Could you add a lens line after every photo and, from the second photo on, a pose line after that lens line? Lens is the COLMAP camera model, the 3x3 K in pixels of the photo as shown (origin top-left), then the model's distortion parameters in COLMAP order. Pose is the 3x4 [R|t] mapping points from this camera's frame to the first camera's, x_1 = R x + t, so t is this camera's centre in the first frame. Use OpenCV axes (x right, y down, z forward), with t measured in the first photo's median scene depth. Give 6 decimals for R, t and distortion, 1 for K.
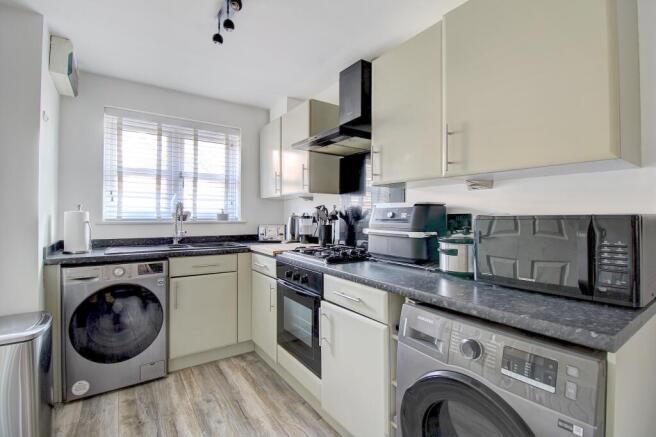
lens RADIAL K [[305.0, 0, 326.7], [0, 305.0, 216.1], [0, 0, 1]] dist [-0.017274, -0.000607]
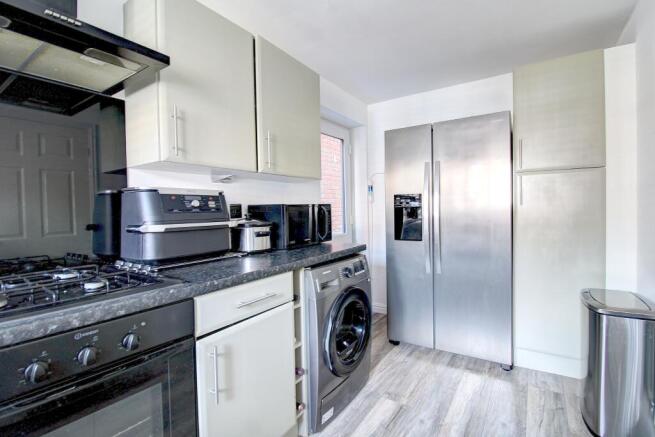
lens RADIAL K [[304.5, 0, 324.5], [0, 304.5, 214.4], [0, 0, 1]] dist [-0.017274, -0.000607]
pose [[-0.372920, -0.027483, 0.927457, -0.774913], [0.014262, 0.999273, 0.035346, 0.001443], [-0.927754, 0.026408, -0.372257, 1.141823]]
